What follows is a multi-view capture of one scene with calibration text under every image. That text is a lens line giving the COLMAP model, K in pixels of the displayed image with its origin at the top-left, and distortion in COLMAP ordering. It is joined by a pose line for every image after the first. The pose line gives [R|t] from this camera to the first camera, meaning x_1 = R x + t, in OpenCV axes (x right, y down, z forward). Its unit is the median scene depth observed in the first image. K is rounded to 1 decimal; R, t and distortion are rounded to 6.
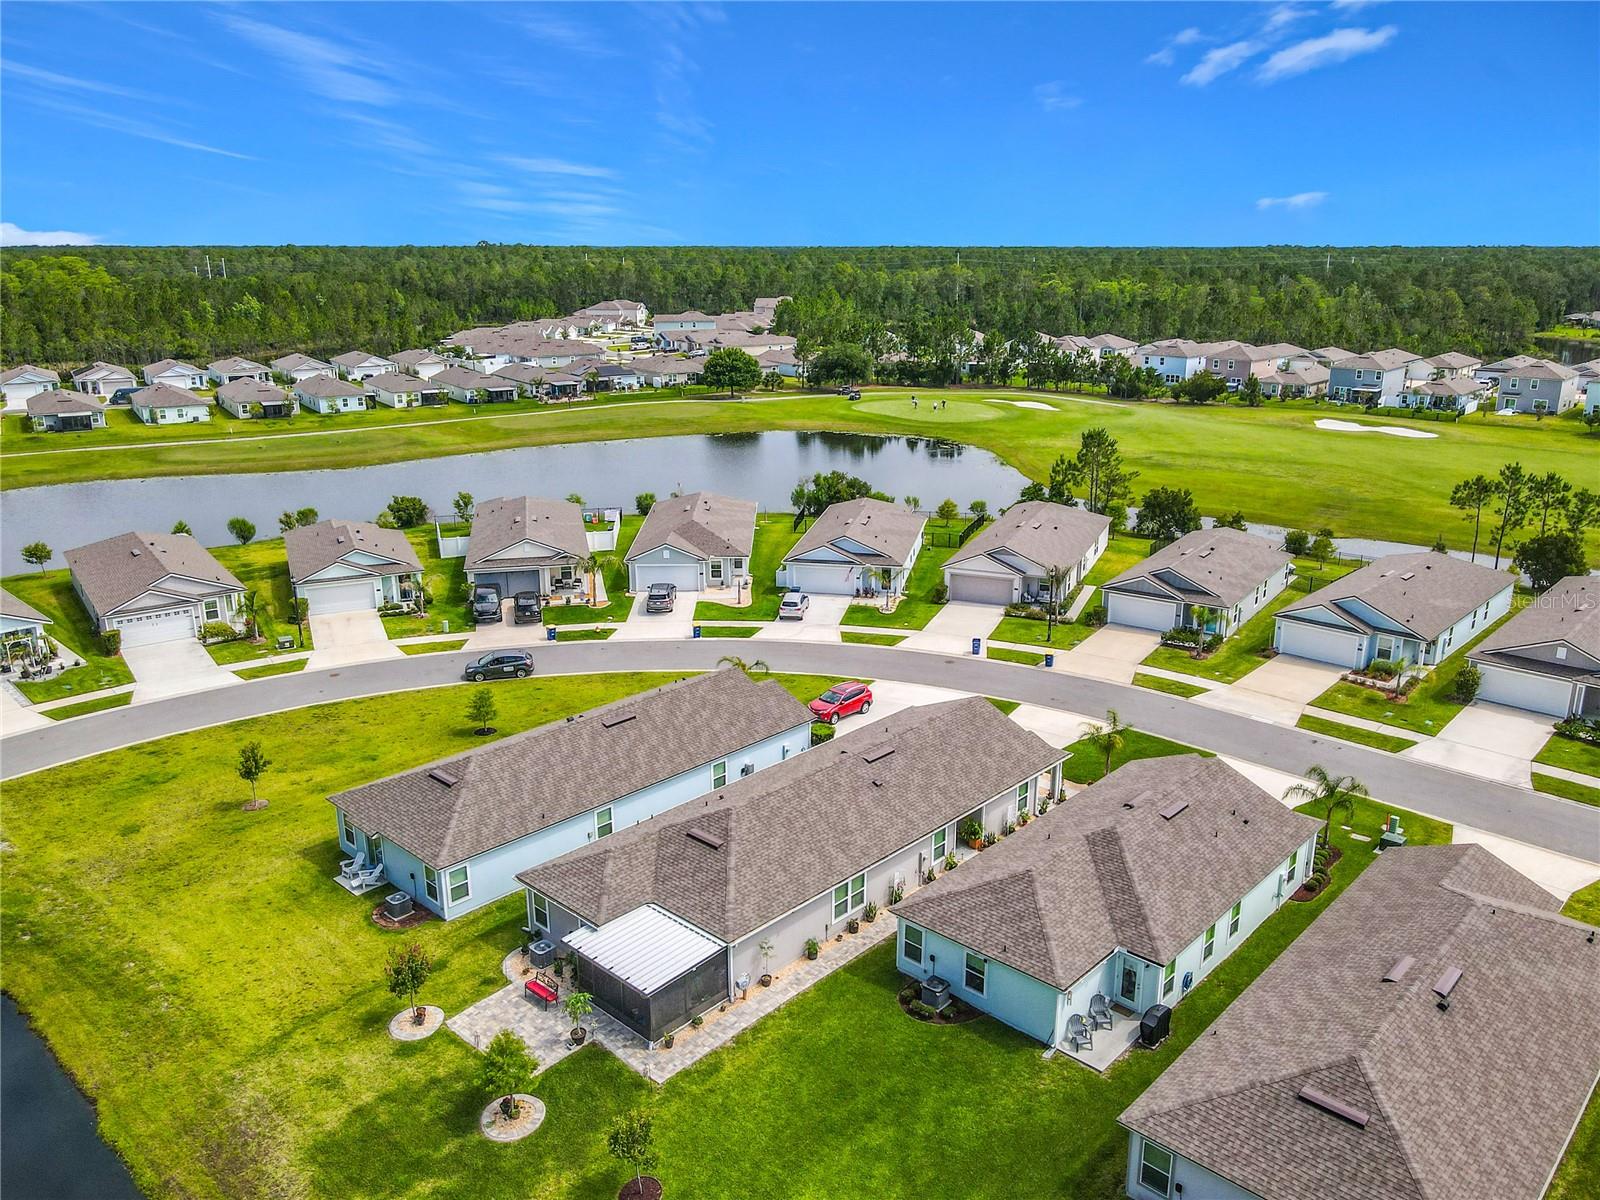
lens RADIAL K [[1210.6, 0, 816.9], [0, 1210.6, 603.5], [0, 0, 1]] dist [-0.006639, 0.000901]
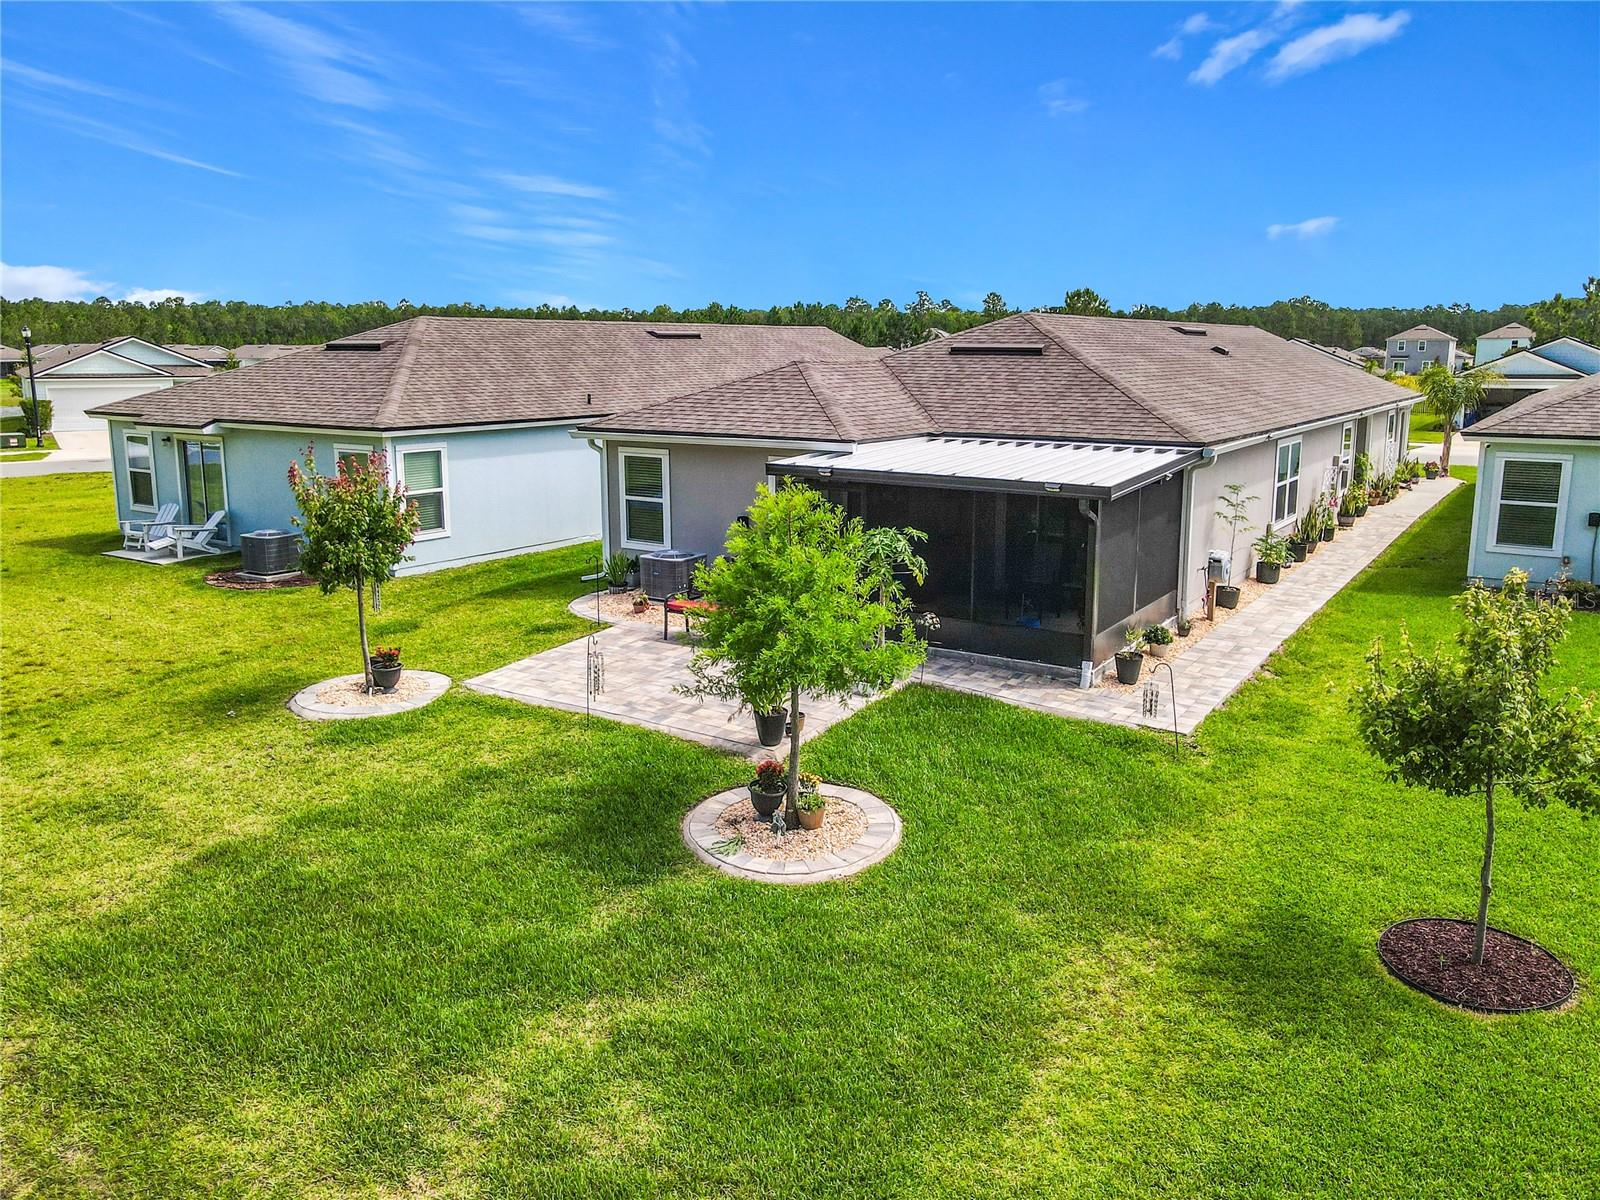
lens RADIAL K [[1203.0, 0, 815.6], [0, 1203.0, 587.8], [0, 0, 1]] dist [-0.001676, -0.001313]
pose [[0.985779, -0.029757, 0.165390, -0.144512], [0.044751, 0.995143, -0.087684, 0.194465], [-0.161977, 0.093838, 0.982323, 0.352068]]
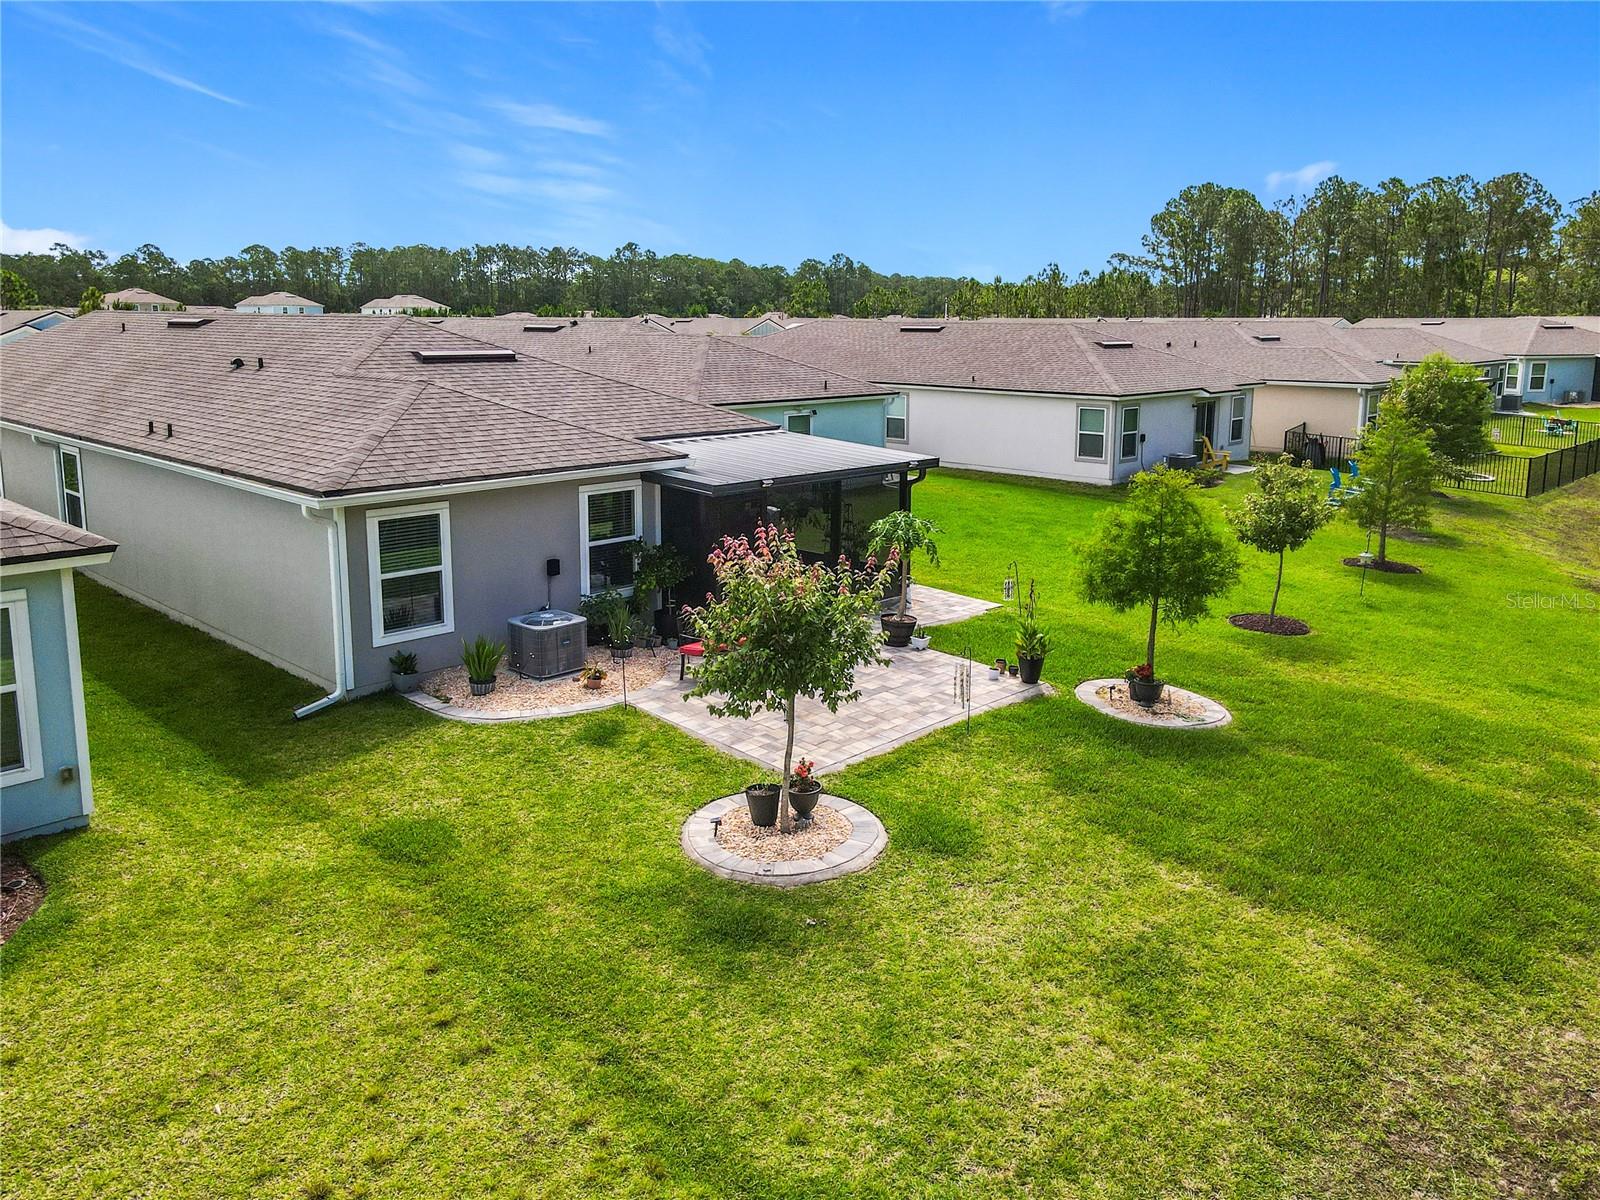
lens RADIAL K [[1205.6, 0, 815.2], [0, 1205.6, 480.0], [0, 0, 1]] dist [0.030363, -0.005284]
pose [[0.015047, -0.133357, 0.990954, -0.323899], [0.278730, 0.952340, 0.123928, 0.132661], [-0.960252, 0.274344, 0.051500, 0.528134]]
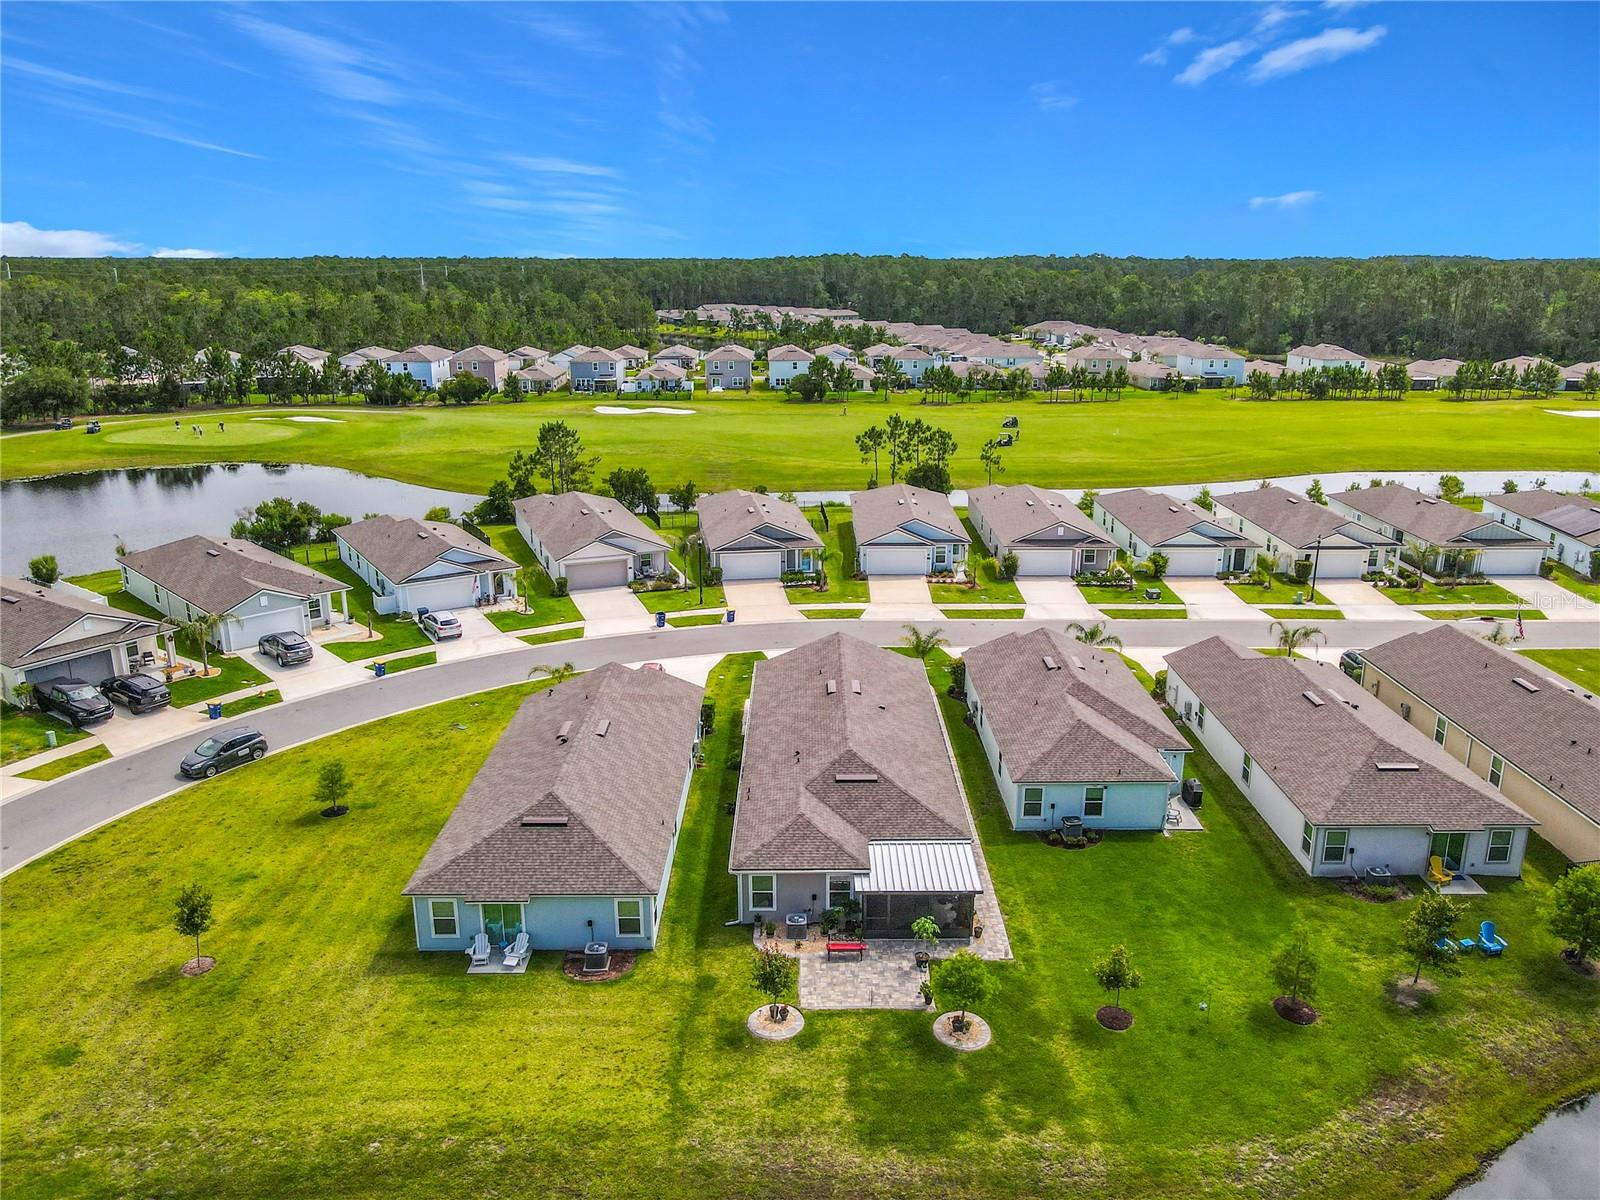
lens RADIAL K [[1203.0, 0, 815.6], [0, 1203.0, 587.8], [0, 0, 1]] dist [-0.001676, -0.001313]
pose [[0.726798, -0.181205, 0.662517, -0.490962], [0.194066, 0.979446, 0.054993, -0.024975], [-0.658865, 0.088603, 0.747025, 0.120580]]
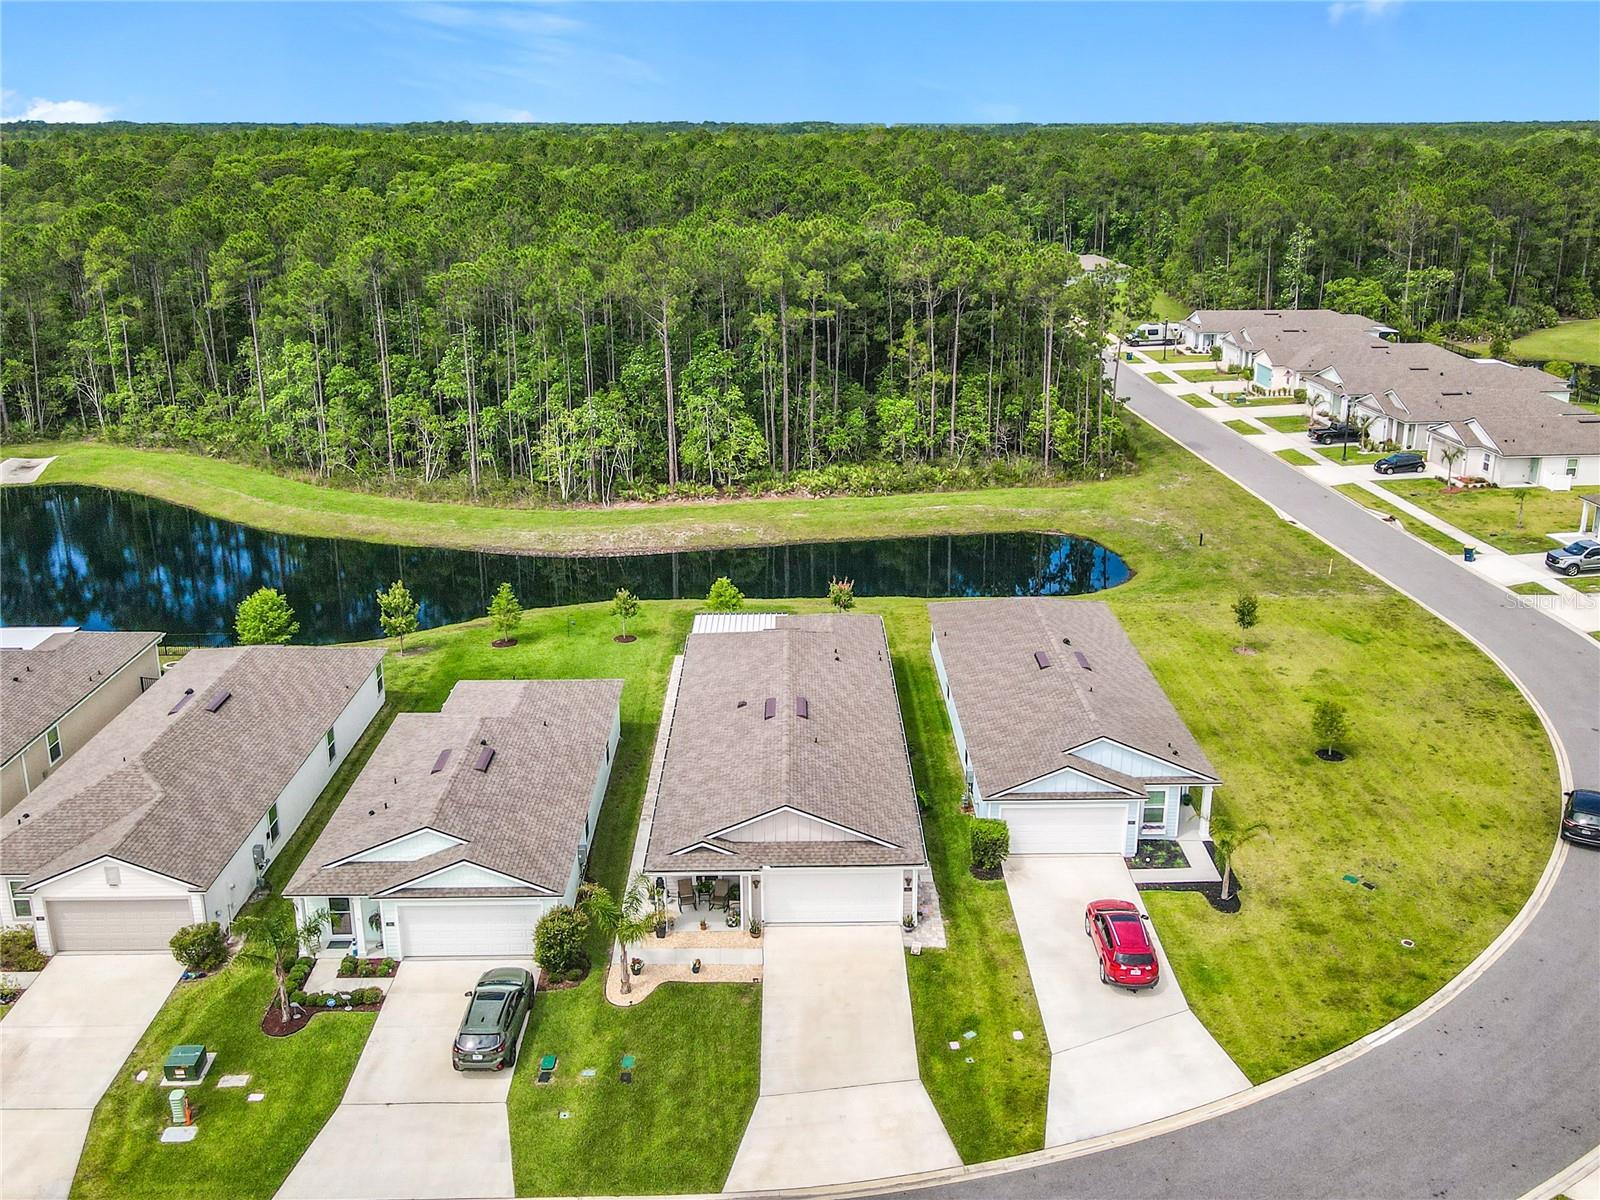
lens RADIAL K [[1374.3, 0, 818.8], [0, 1374.3, 531.3], [0, 0, 1]] dist [-0.008864, 0.012391]
pose [[-0.716824, 0.201241, -0.667581, 0.473461], [-0.197809, 0.859412, 0.471469, -0.332659], [0.668606, 0.470014, -0.576240, 1.077410]]
